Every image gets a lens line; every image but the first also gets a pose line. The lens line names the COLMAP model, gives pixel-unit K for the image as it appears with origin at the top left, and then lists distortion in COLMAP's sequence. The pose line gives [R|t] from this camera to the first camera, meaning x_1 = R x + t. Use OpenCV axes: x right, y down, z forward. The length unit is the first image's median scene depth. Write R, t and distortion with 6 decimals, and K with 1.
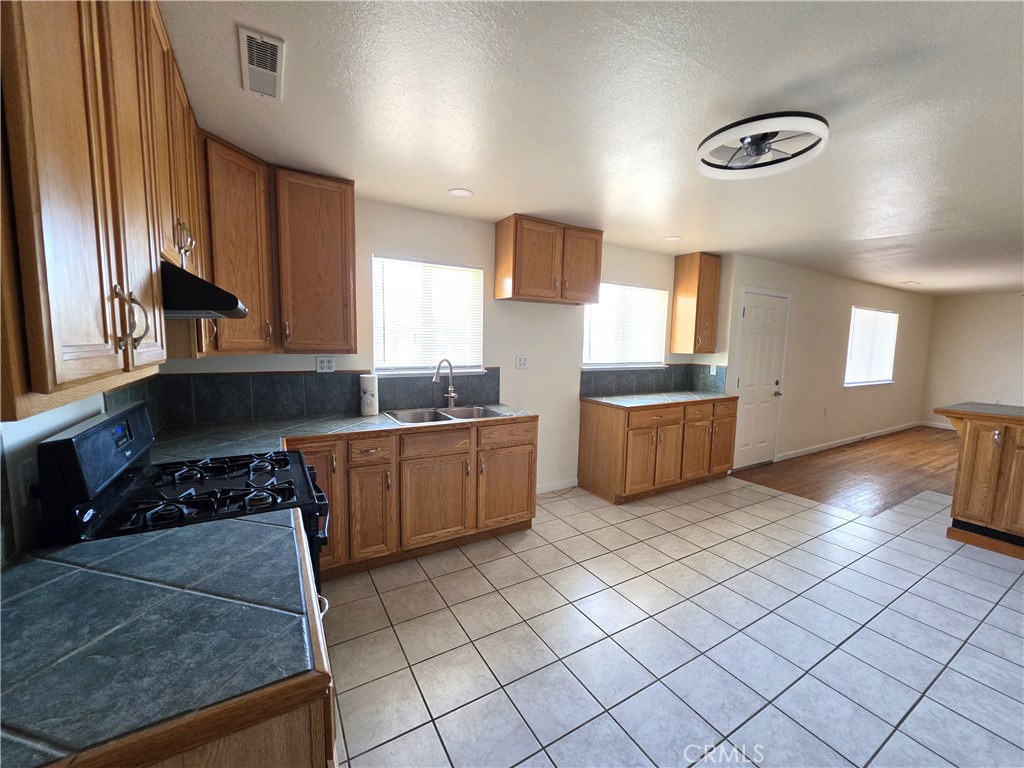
lens RADIAL K [[417.6, 0, 513.2], [0, 417.6, 382.7], [0, 0, 1]] dist [-0.000372, -0.000284]
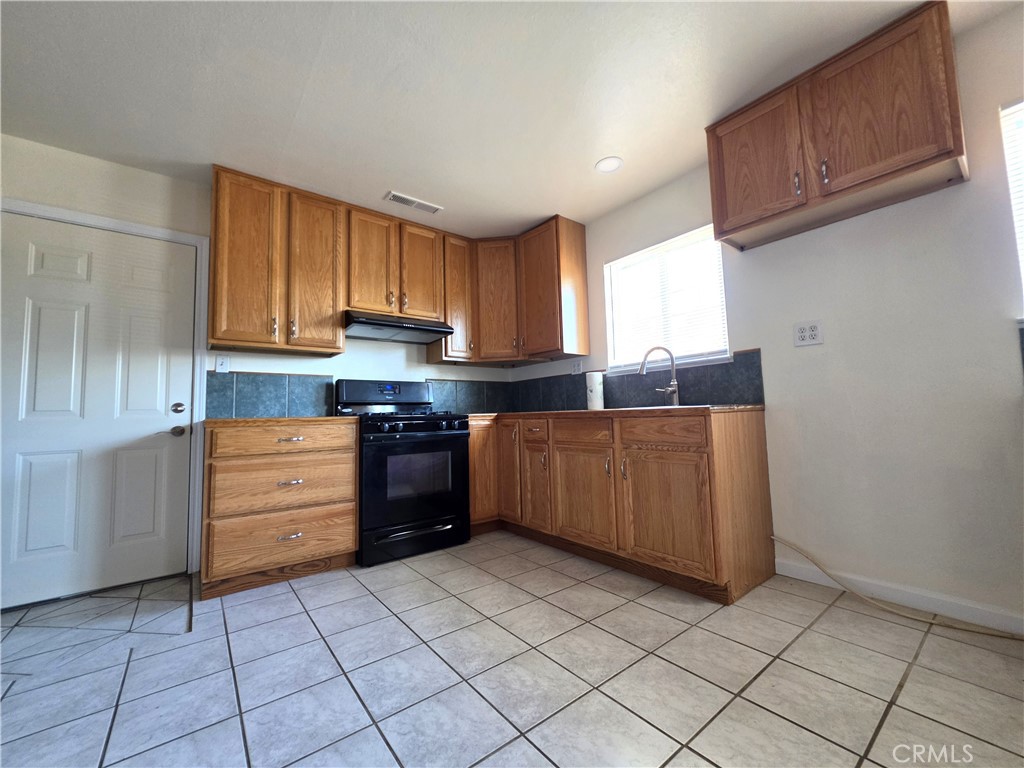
lens RADIAL K [[417.6, 0, 513.2], [0, 417.6, 382.7], [0, 0, 1]] dist [-0.000372, -0.000284]
pose [[0.111140, -0.103065, -0.988446, 0.669571], [-0.074569, 0.990939, -0.111709, 0.139152], [0.991003, 0.086123, 0.102448, 0.675923]]
